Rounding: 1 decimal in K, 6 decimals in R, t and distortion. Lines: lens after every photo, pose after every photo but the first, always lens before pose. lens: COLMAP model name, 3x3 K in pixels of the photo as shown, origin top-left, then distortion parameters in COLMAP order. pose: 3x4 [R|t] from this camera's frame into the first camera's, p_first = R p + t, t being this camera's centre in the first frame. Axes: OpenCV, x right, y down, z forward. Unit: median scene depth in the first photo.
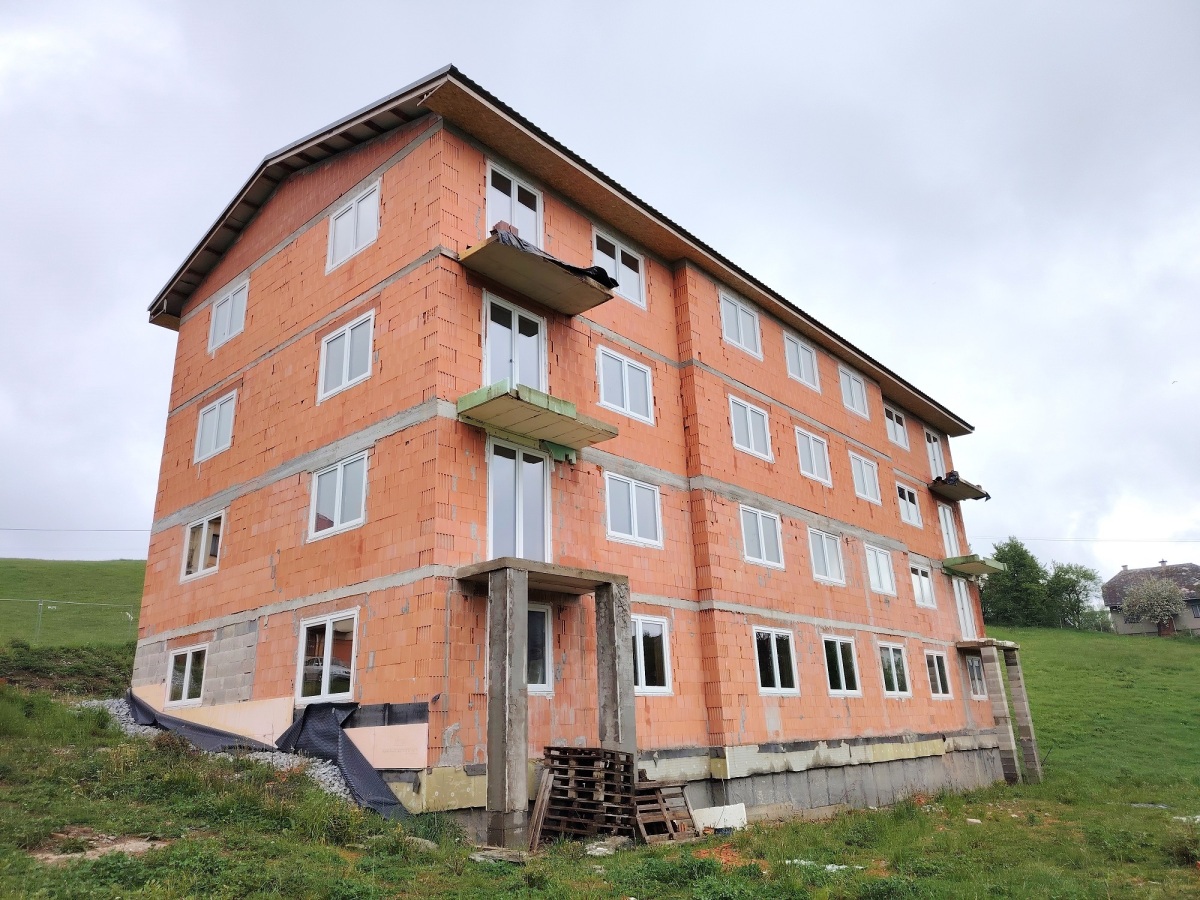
lens RADIAL K [[830.2, 0, 585.8], [0, 830.2, 437.7], [0, 0, 1]] dist [0.004759, -0.002682]
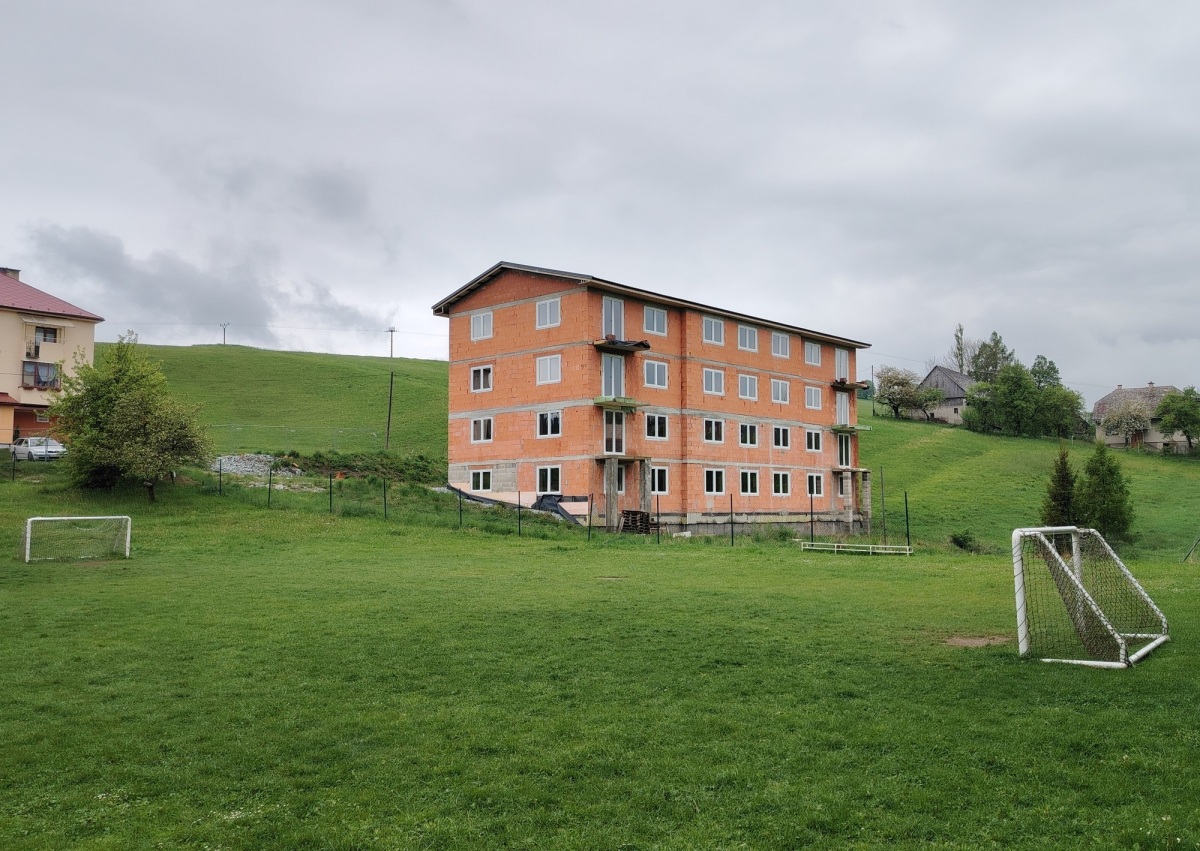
lens RADIAL K [[897.0, 0, 600.0], [0, 897.0, 425.5], [0, 0, 1]] dist [-0.001875, 0.000110]
pose [[0.997959, 0.026129, -0.058261, 0.046305], [-0.010955, 0.968975, 0.246917, -0.629922], [0.062906, -0.245775, 0.967284, -1.793700]]
